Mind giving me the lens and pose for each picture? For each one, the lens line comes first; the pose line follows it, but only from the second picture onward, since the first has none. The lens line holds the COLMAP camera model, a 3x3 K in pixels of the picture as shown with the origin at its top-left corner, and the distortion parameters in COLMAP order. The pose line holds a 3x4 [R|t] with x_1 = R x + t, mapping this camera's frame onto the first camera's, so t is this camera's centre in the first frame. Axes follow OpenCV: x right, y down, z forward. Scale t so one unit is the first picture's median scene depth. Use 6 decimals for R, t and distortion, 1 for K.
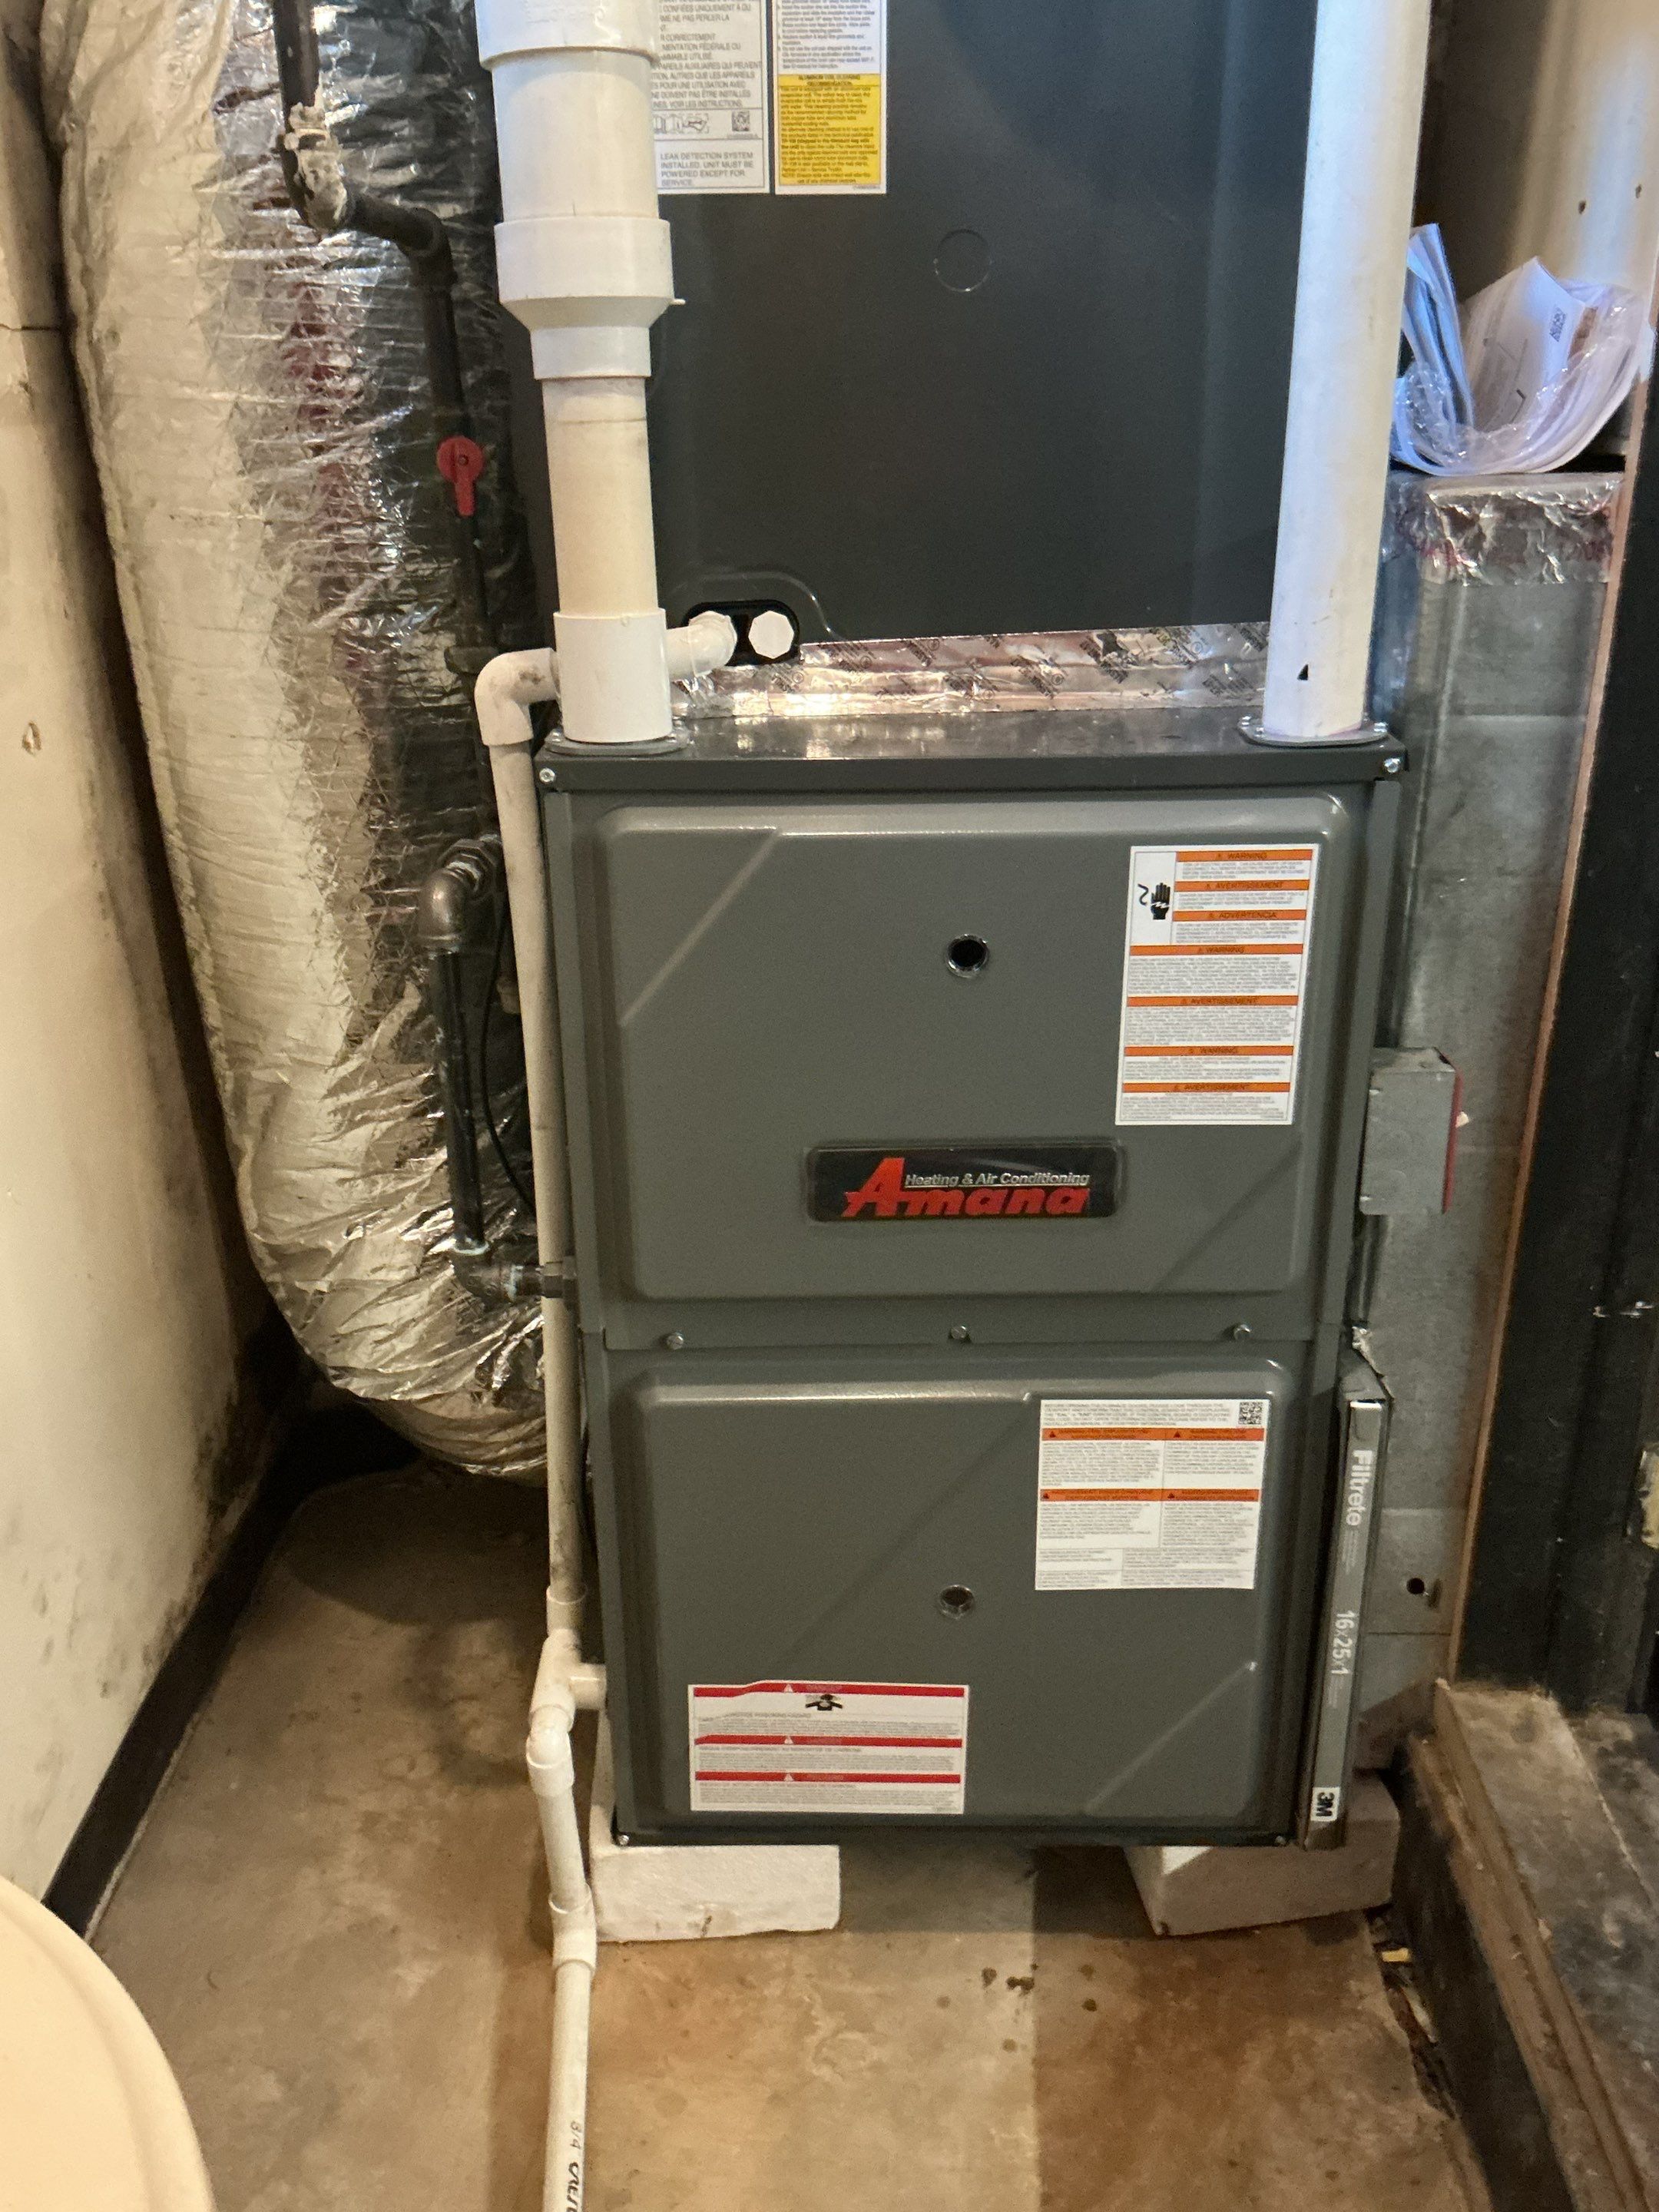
lens RADIAL K [[1817.4, 0, 837.3], [0, 1817.4, 1098.1], [0, 0, 1]] dist [0.111689, -0.223301]
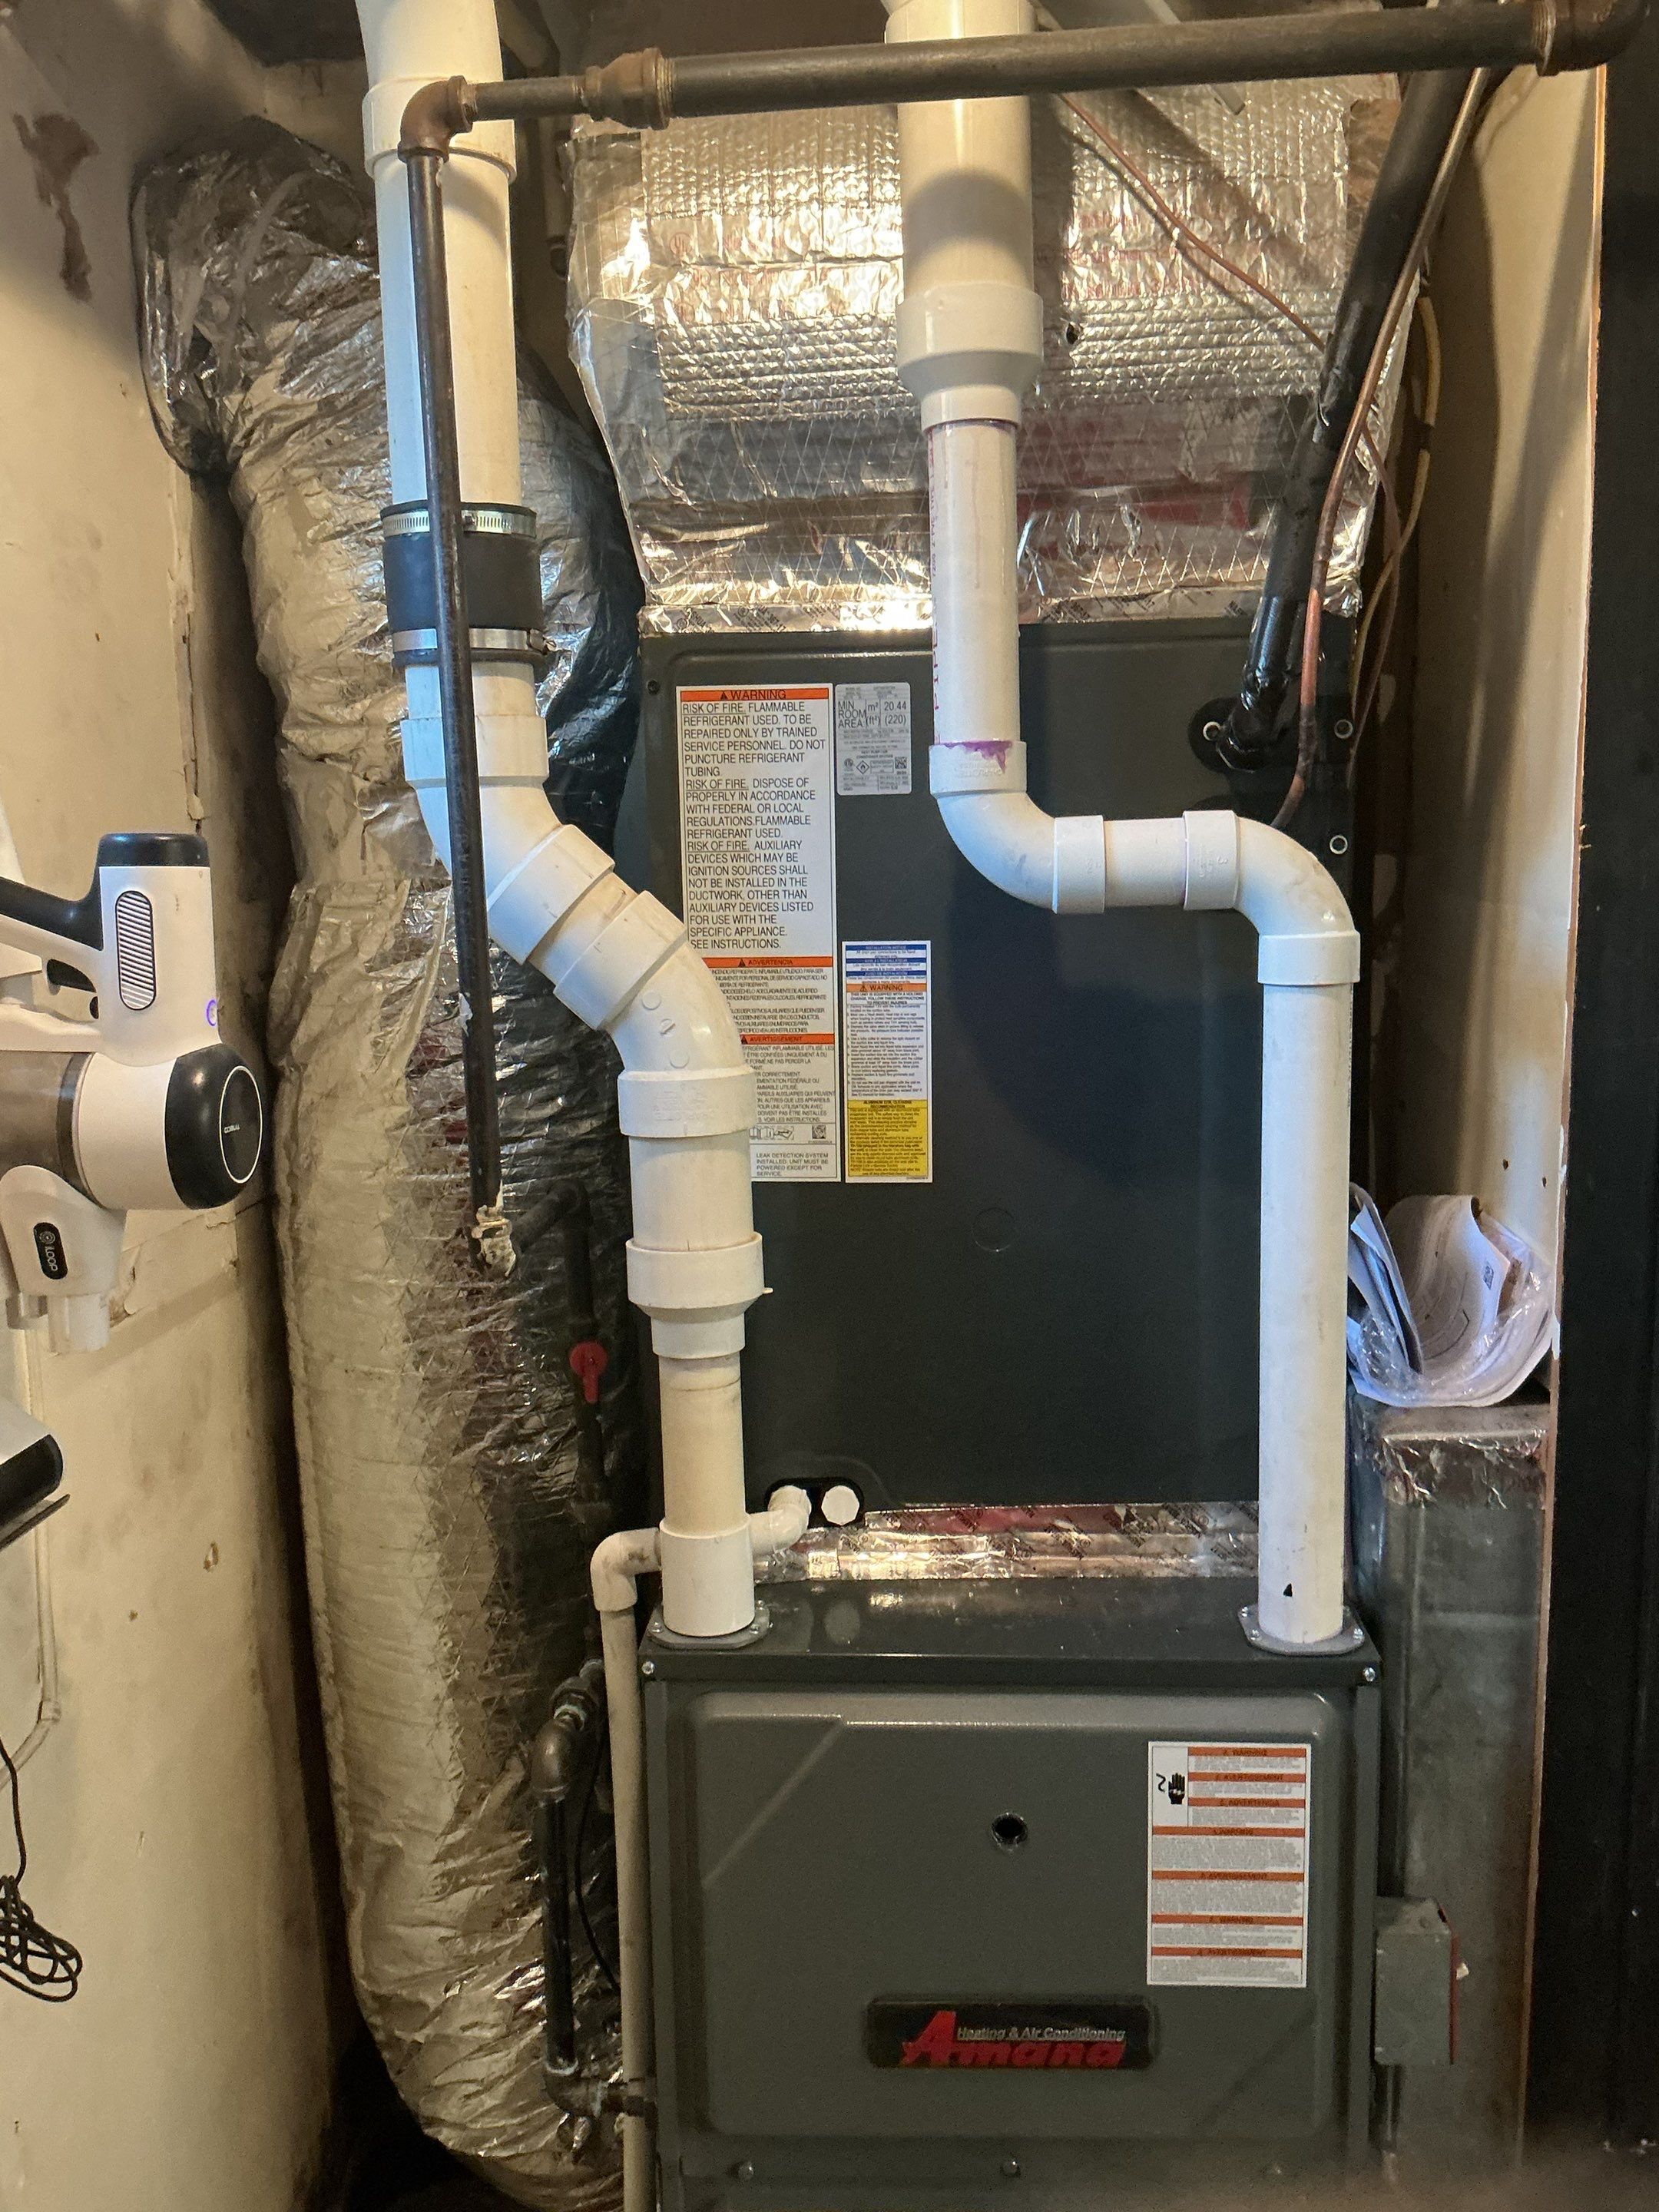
lens RADIAL K [[1794.6, 0, 834.2], [0, 1794.6, 1105.5], [0, 0, 1]] dist [0.115899, -0.243398]
pose [[0.998941, -0.002036, -0.045956, 0.014241], [-0.009297, 0.969468, -0.245042, -0.216863], [0.045051, 0.245210, 0.968423, -0.195791]]
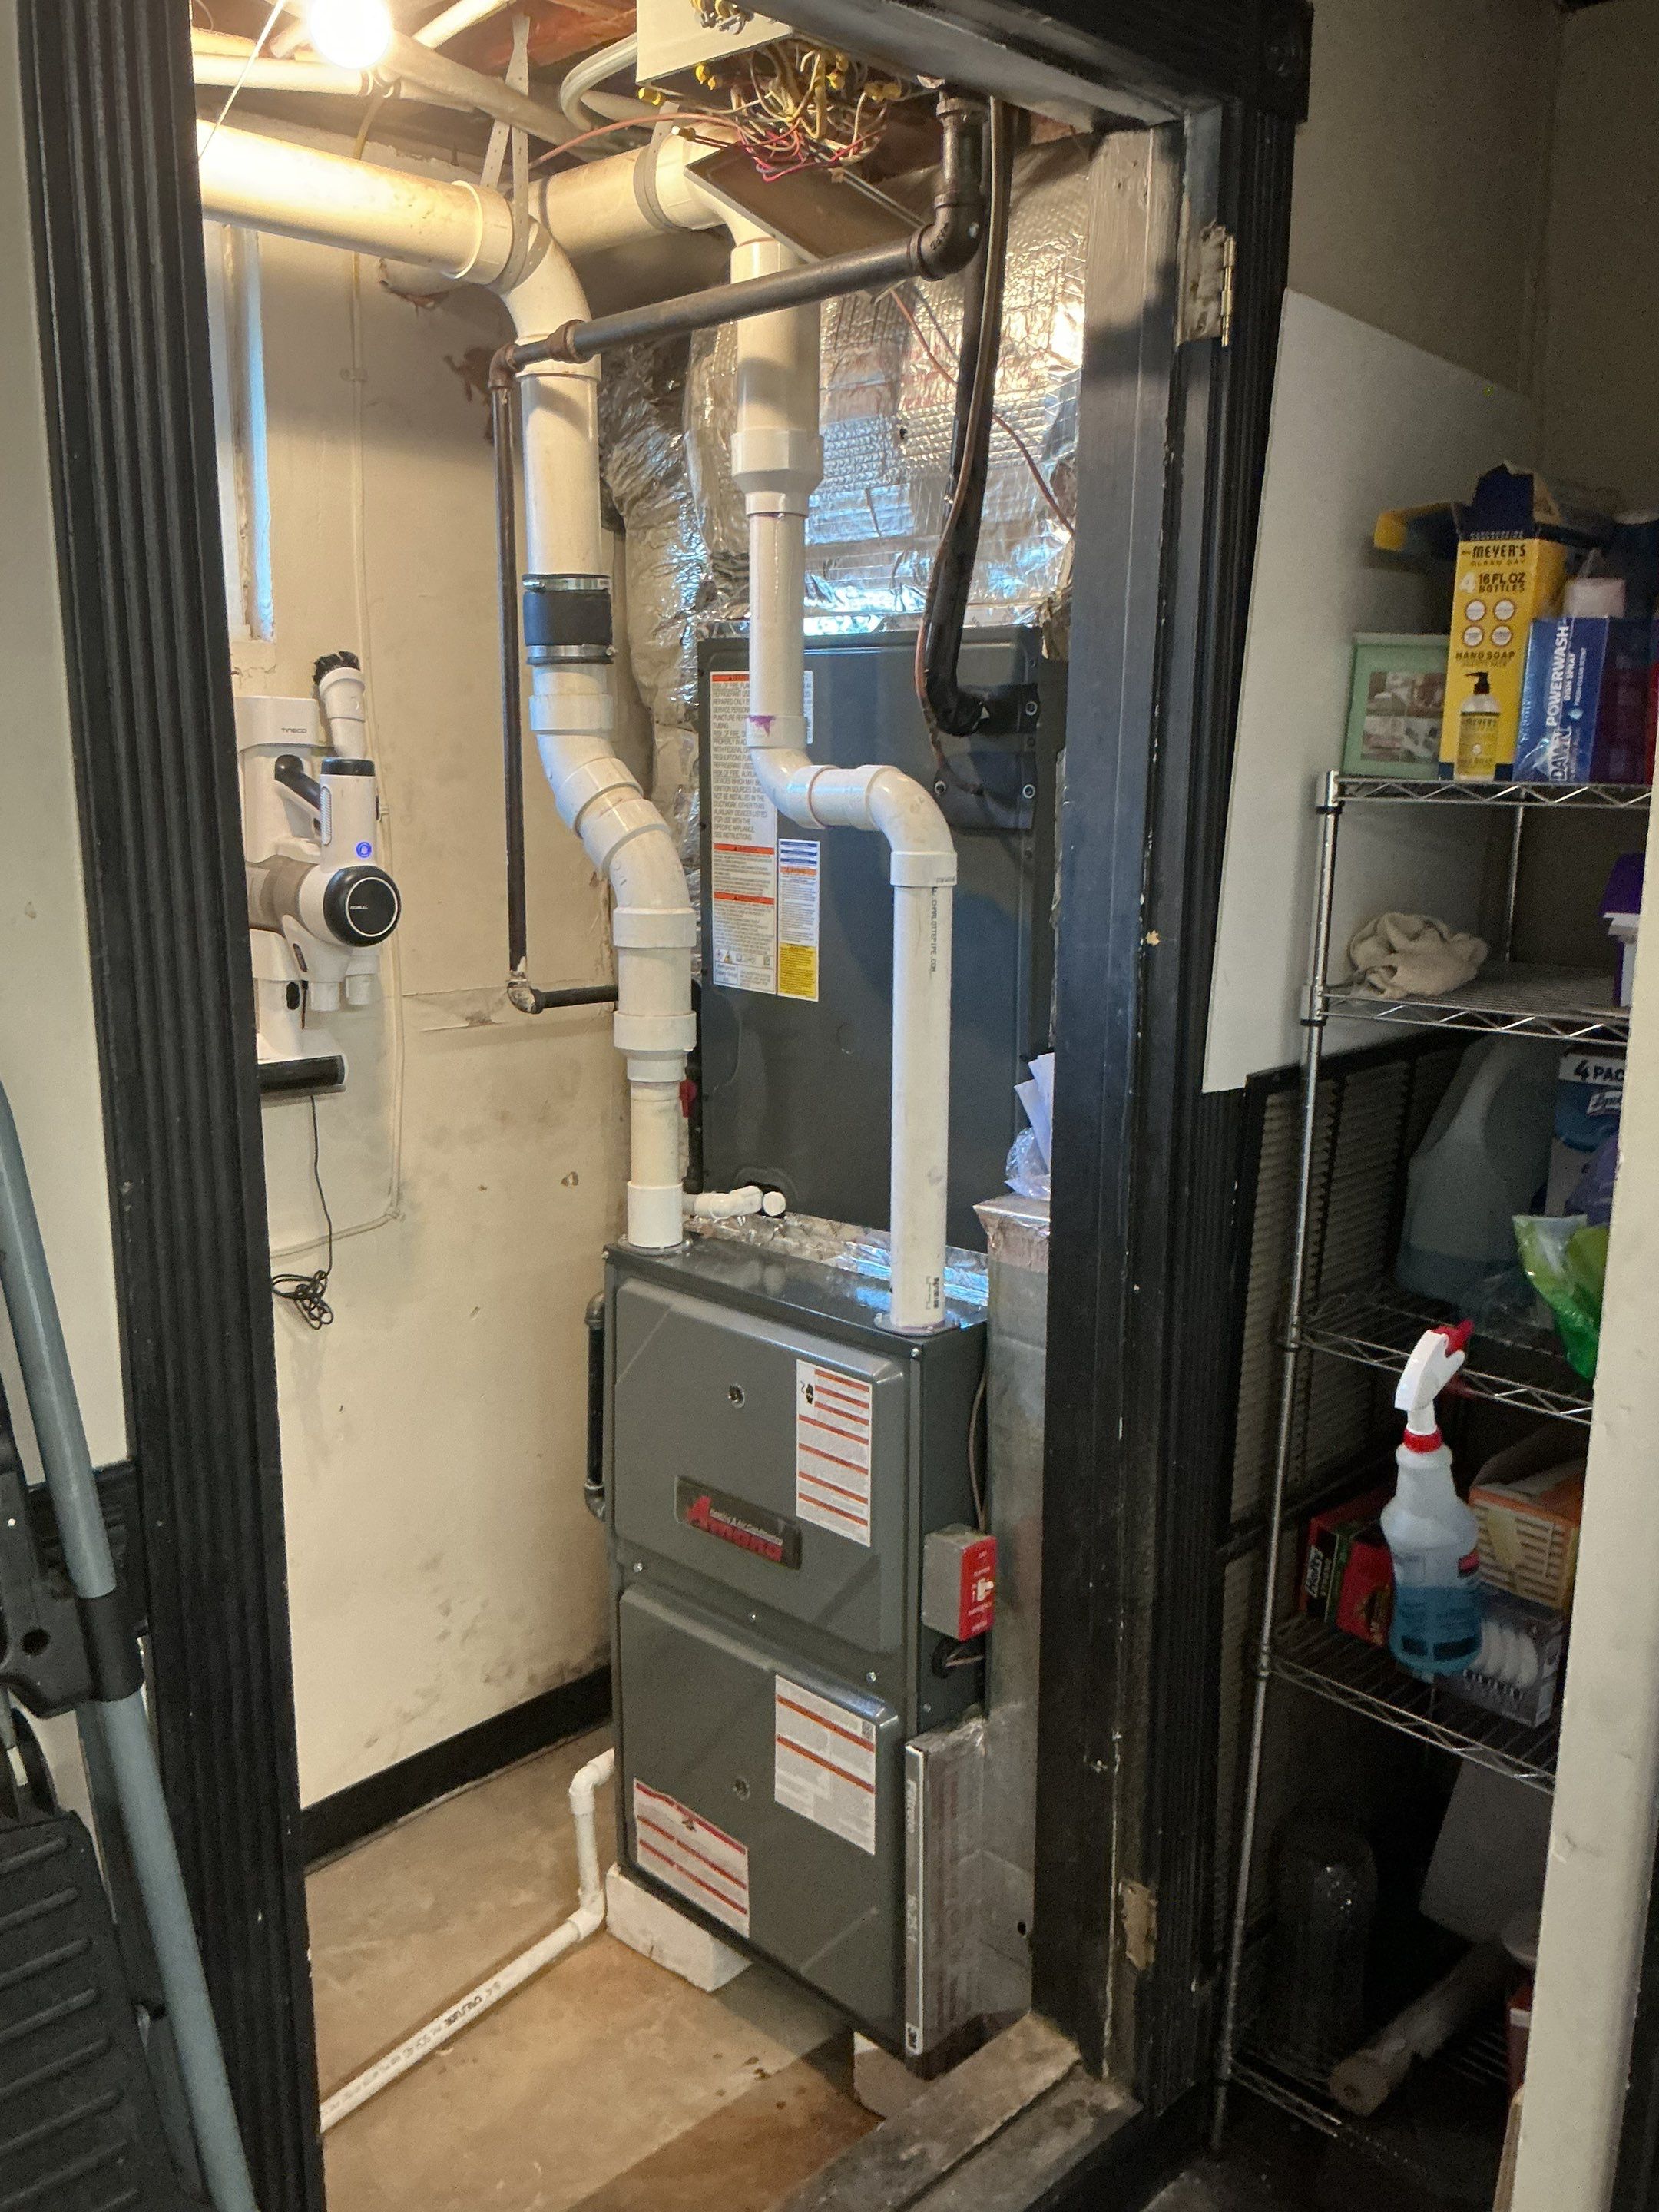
lens RADIAL K [[1817.4, 0, 837.3], [0, 1817.4, 1098.1], [0, 0, 1]] dist [0.111689, -0.223301]
pose [[0.728217, 0.149118, -0.668927, 1.212240], [-0.271018, 0.959141, -0.081228, -0.222614], [0.629483, 0.240443, 0.738877, -0.338076]]
